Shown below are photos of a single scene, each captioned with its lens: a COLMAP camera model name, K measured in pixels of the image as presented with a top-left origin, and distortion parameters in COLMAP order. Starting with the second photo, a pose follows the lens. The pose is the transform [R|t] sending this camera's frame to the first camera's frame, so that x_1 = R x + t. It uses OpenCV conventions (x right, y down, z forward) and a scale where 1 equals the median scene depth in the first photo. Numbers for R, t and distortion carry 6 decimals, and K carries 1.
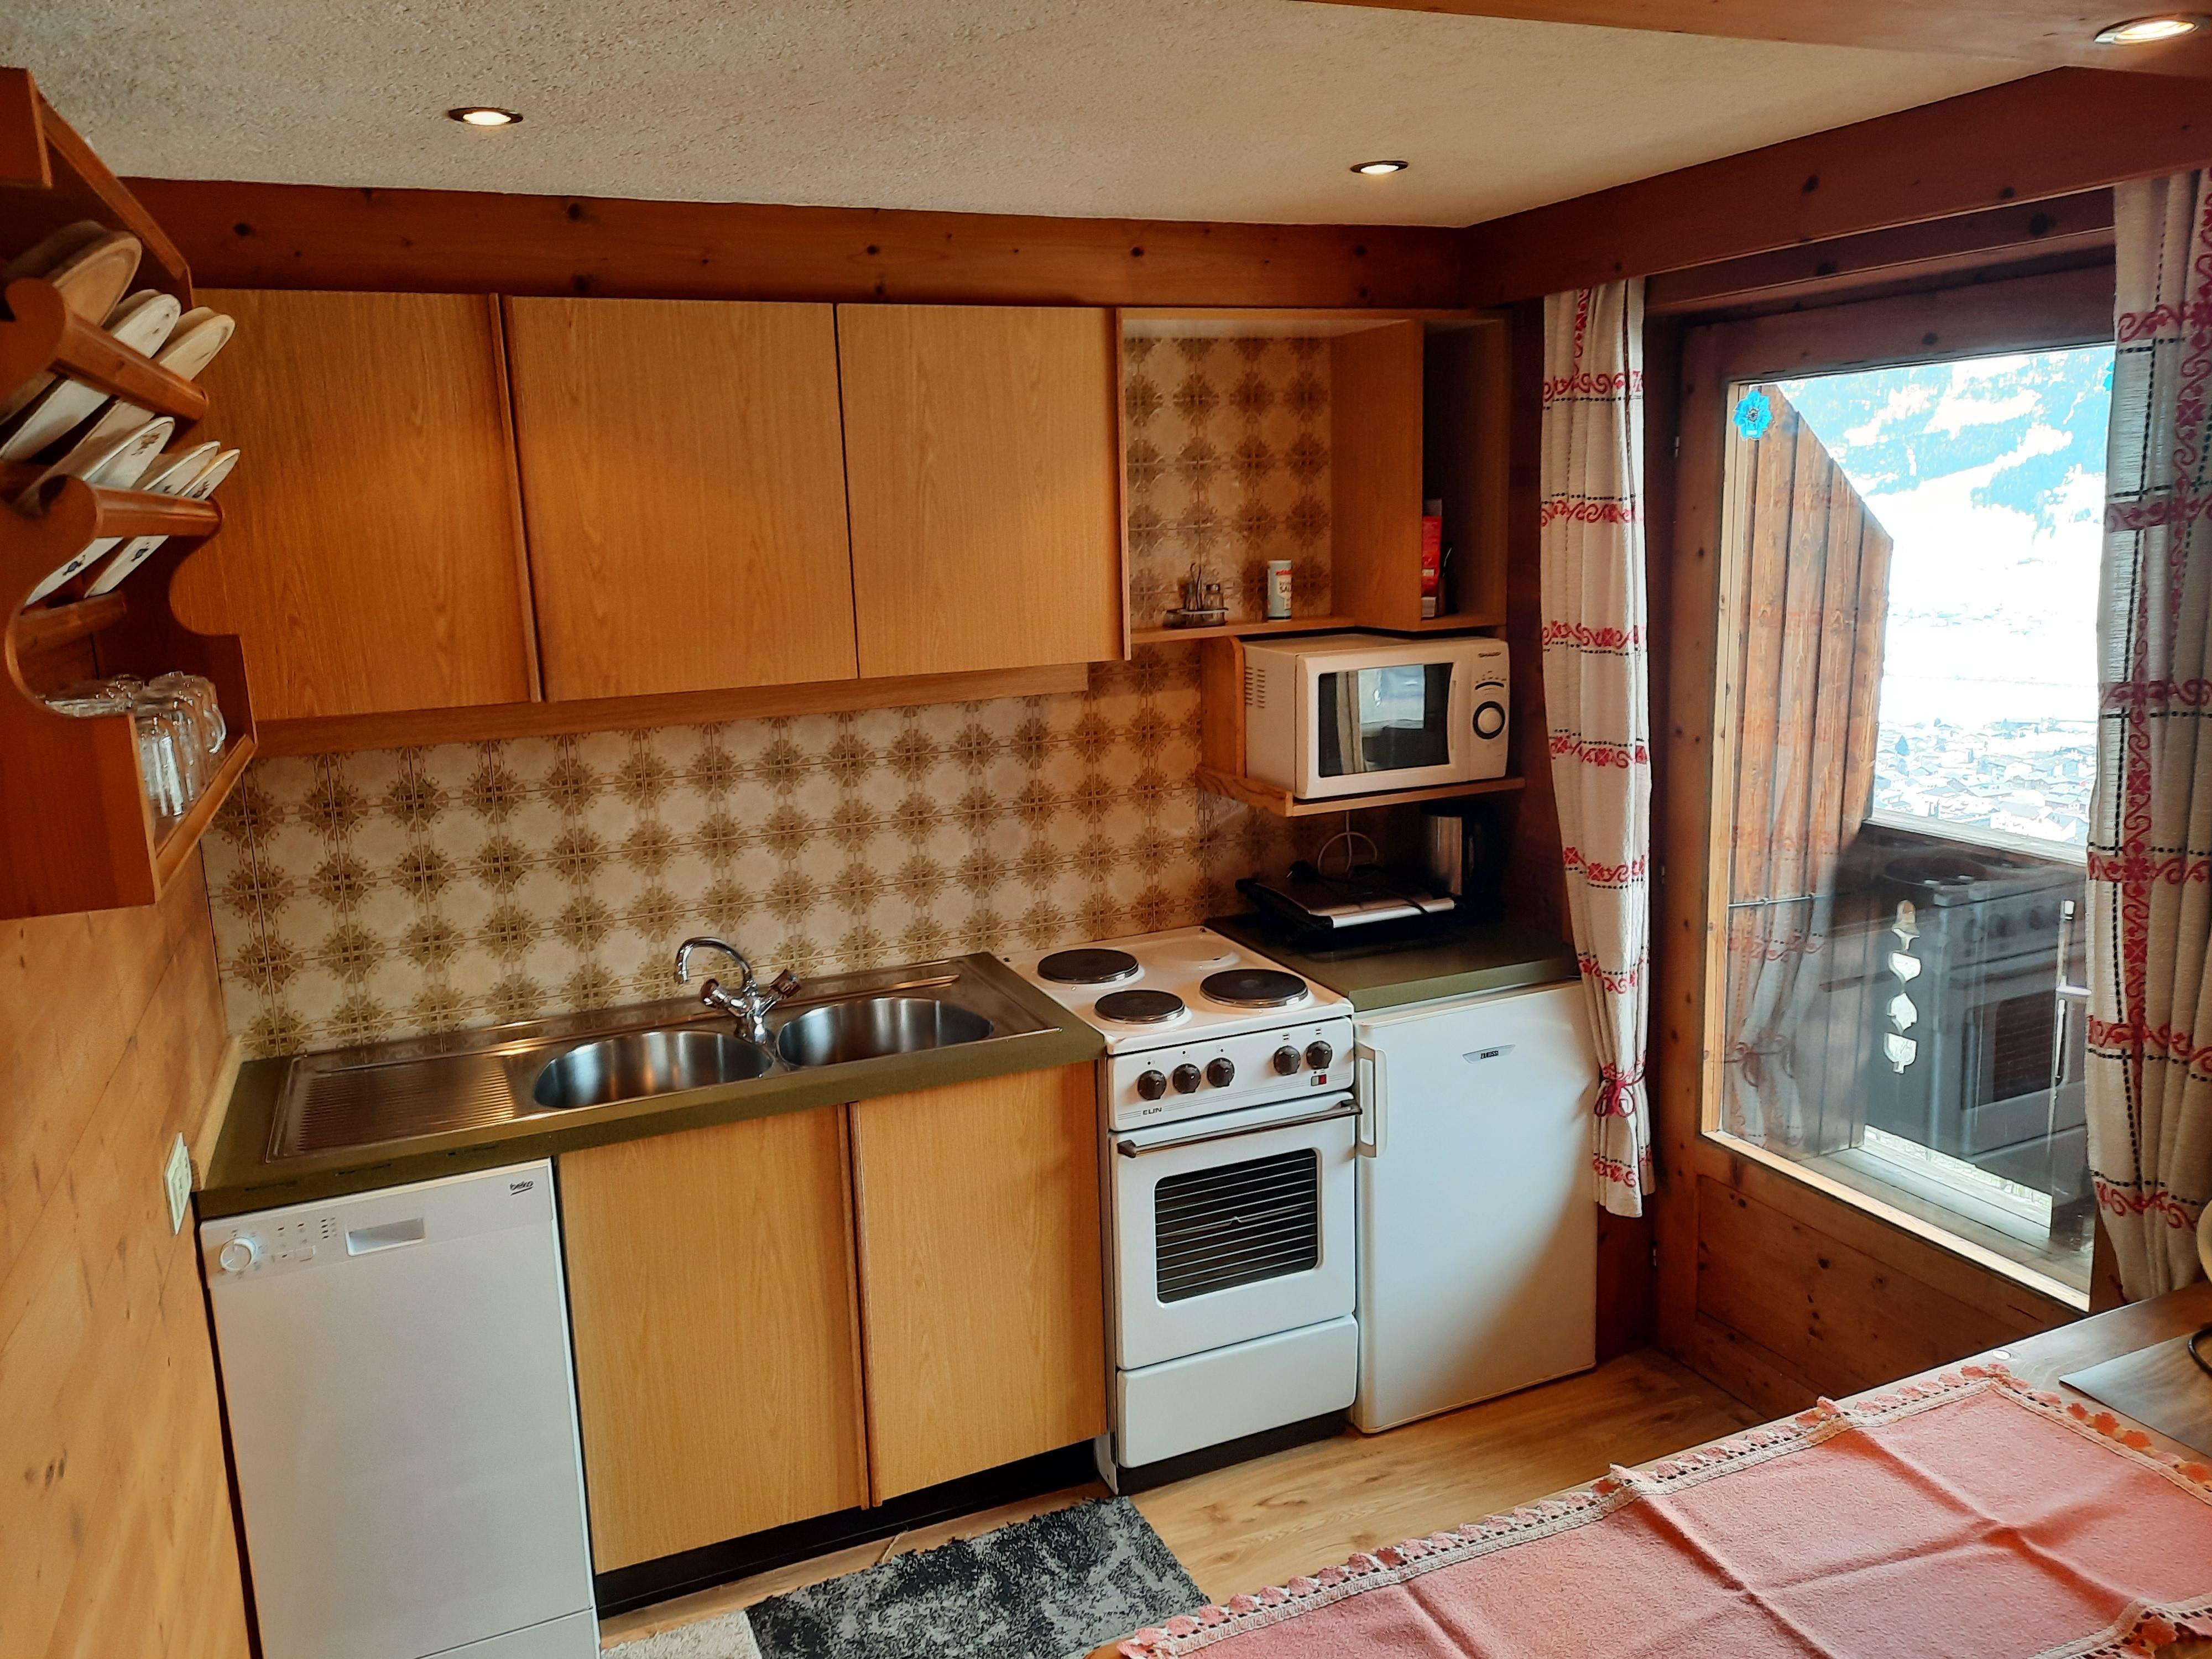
lens RADIAL K [[1602.4, 0, 1108.3], [0, 1602.4, 826.0], [0, 0, 1]] dist [0.070364, -0.055578]
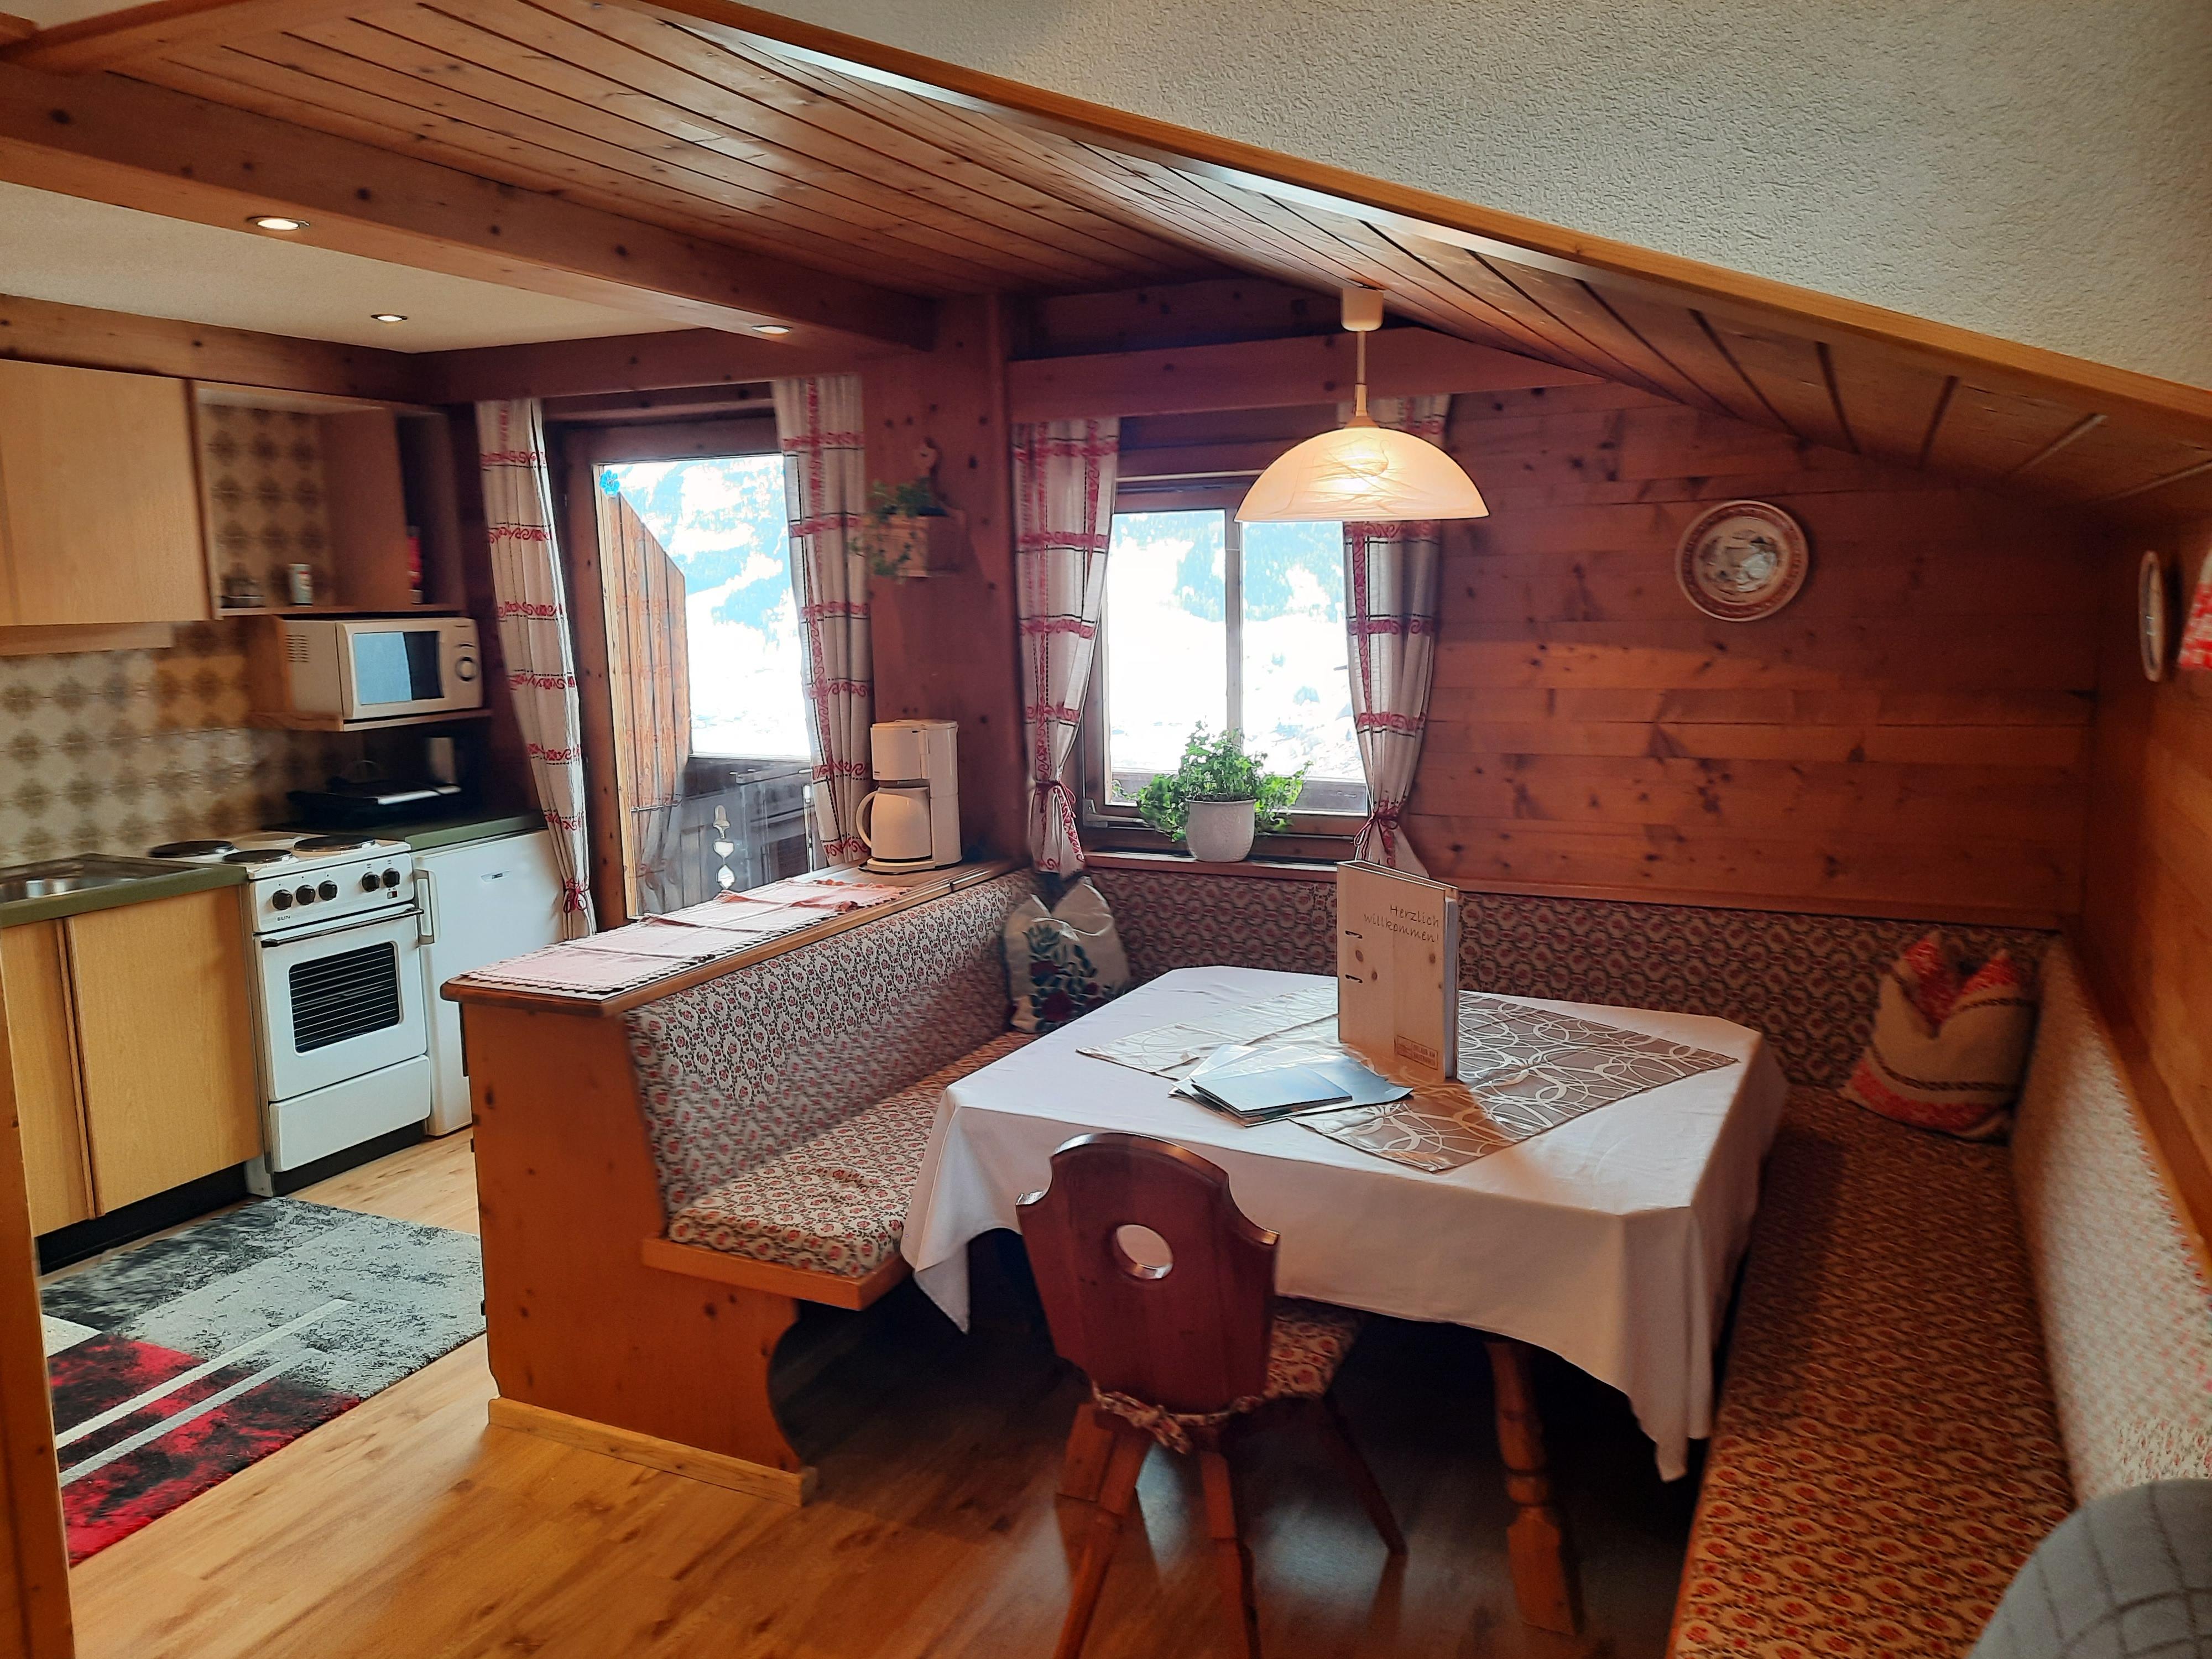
lens RADIAL K [[1602.4, 0, 1083.8], [0, 1602.4, 837.9], [0, 0, 1]] dist [0.070364, -0.055578]
pose [[0.761950, -0.082639, 0.642342, -0.347723], [0.122142, 0.992363, -0.017215, 0.208716], [-0.636014, 0.091574, 0.766225, -0.593598]]
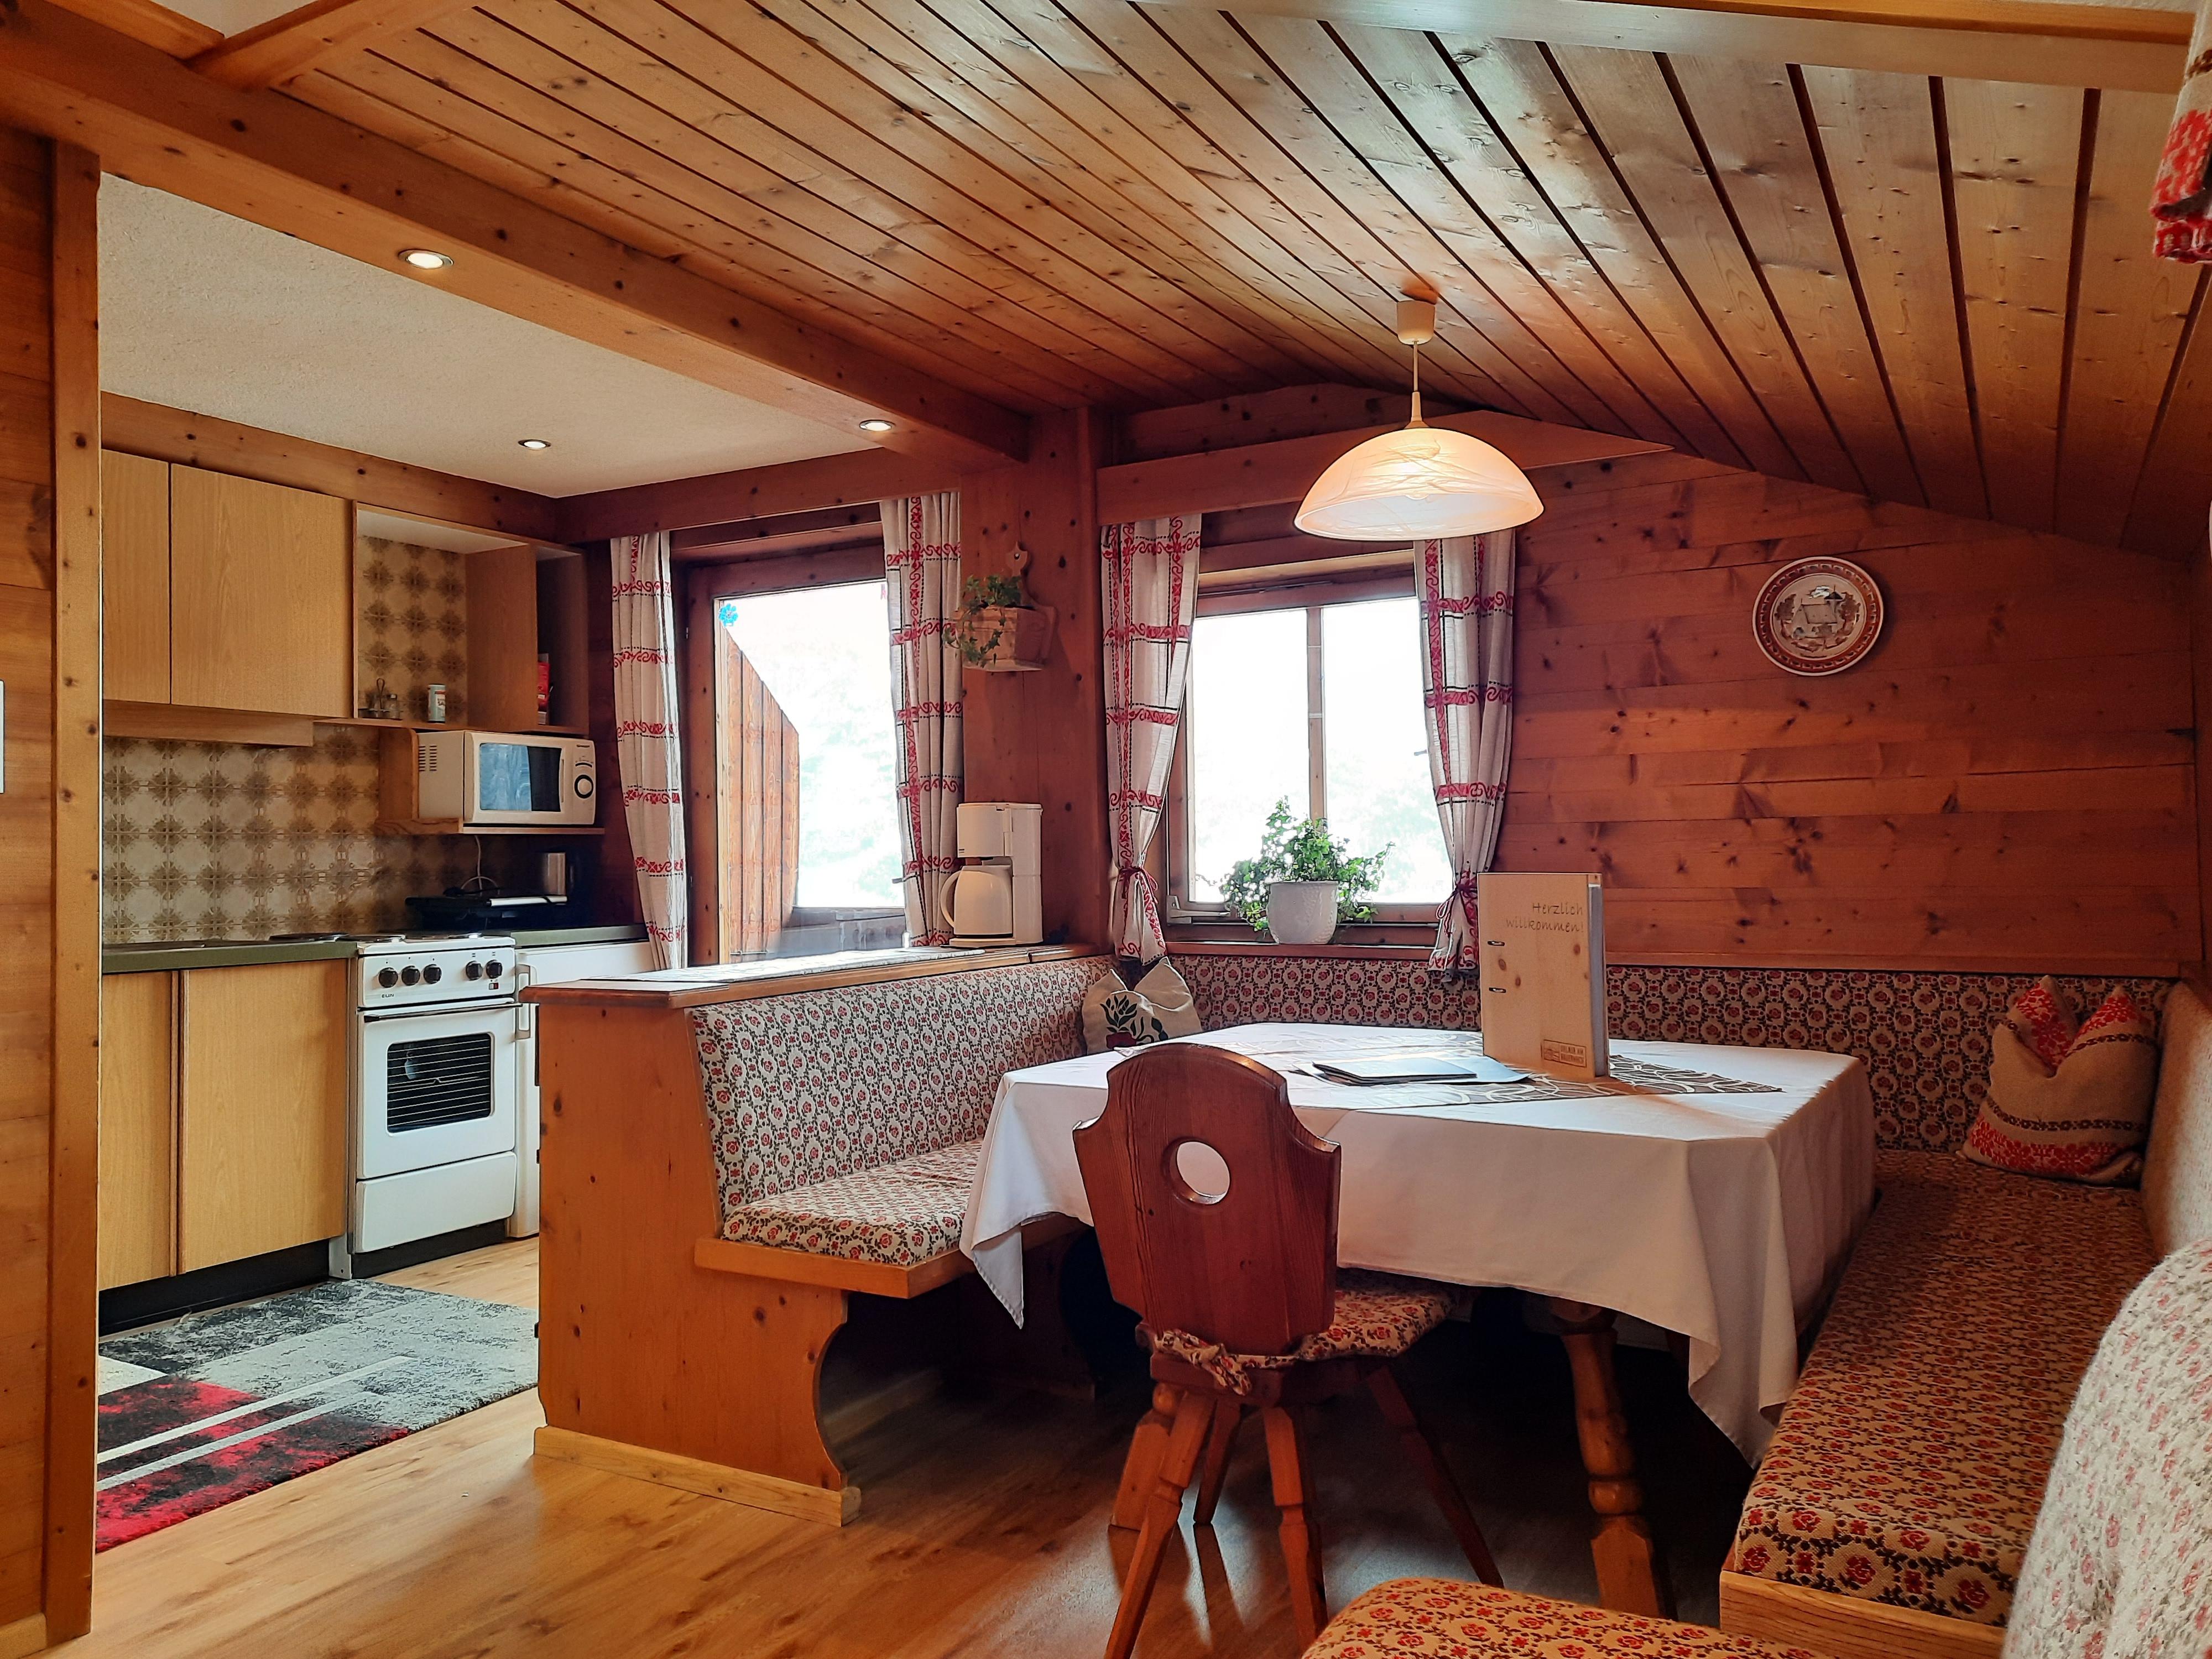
lens RADIAL K [[1602.4, 0, 1094.4], [0, 1602.4, 842.9], [0, 0, 1]] dist [0.070364, -0.055578]
pose [[0.805771, 0.032010, 0.591361, -0.328765], [0.102576, 0.975903, -0.192591, 0.380188], [-0.583276, 0.215843, 0.783071, -0.596079]]
